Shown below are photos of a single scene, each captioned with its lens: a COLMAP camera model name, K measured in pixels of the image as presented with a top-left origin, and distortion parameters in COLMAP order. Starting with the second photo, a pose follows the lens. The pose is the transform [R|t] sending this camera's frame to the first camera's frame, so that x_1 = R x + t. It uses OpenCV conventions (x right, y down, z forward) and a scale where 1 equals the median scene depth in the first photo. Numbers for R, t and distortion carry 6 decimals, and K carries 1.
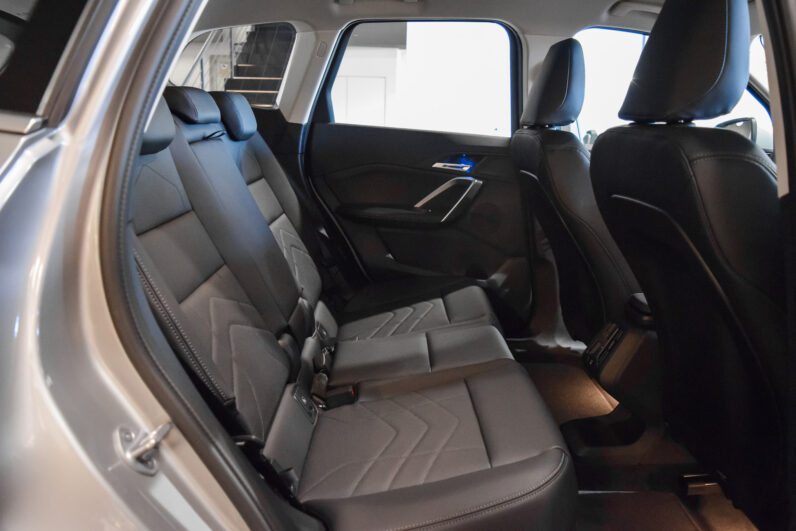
lens RADIAL K [[623.1, 0, 398.0], [0, 623.1, 265.5], [0, 0, 1]] dist [-0.100353, 0.013784]
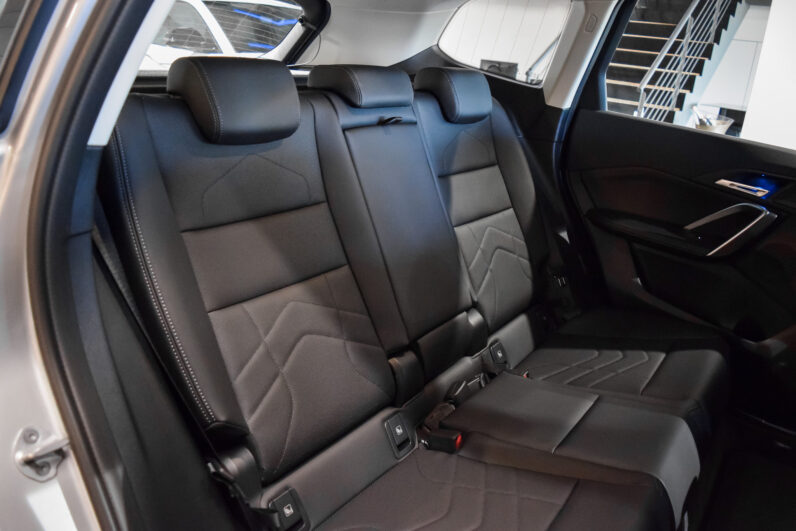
lens RADIAL K [[623.1, 0, 398.0], [0, 623.1, 265.5], [0, 0, 1]] dist [-0.100353, 0.013784]
pose [[0.805100, 0.239459, -0.542653, 0.183715], [-0.197221, 0.970904, 0.135830, -0.090616], [0.559390, -0.002334, 0.828901, 0.167330]]
